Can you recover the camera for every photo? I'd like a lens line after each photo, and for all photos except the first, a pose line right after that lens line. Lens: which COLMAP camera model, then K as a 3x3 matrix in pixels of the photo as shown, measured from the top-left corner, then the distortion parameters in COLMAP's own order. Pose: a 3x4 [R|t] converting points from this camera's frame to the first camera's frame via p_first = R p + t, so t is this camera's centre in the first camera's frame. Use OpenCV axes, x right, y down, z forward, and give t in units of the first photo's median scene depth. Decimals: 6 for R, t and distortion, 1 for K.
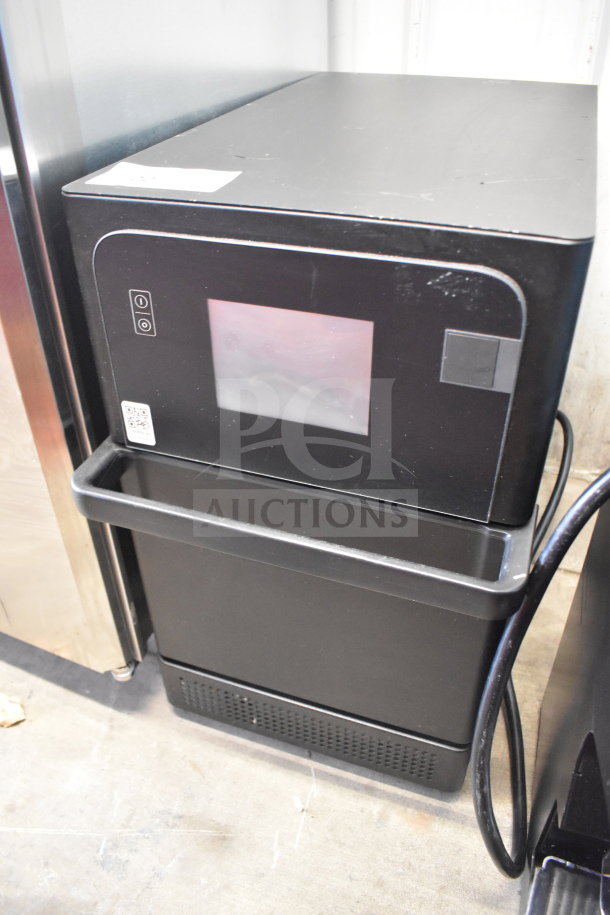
lens RADIAL K [[707.5, 0, 302.4], [0, 707.5, 464.0], [0, 0, 1]] dist [-0.095445, -0.000968]
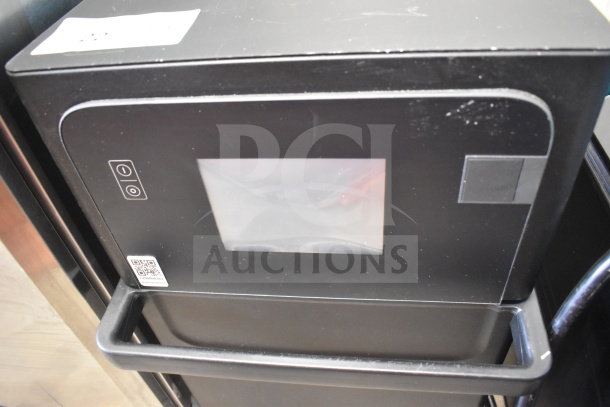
lens RADIAL K [[471.7, 0, 306.7], [0, 471.7, 198.7], [0, 0, 1]] dist [-0.095445, -0.000968]
pose [[0.970694, -0.211620, 0.113888, -0.083185], [0.199849, 0.974020, 0.106512, -0.241623], [-0.133469, -0.080630, 0.987768, 0.405256]]
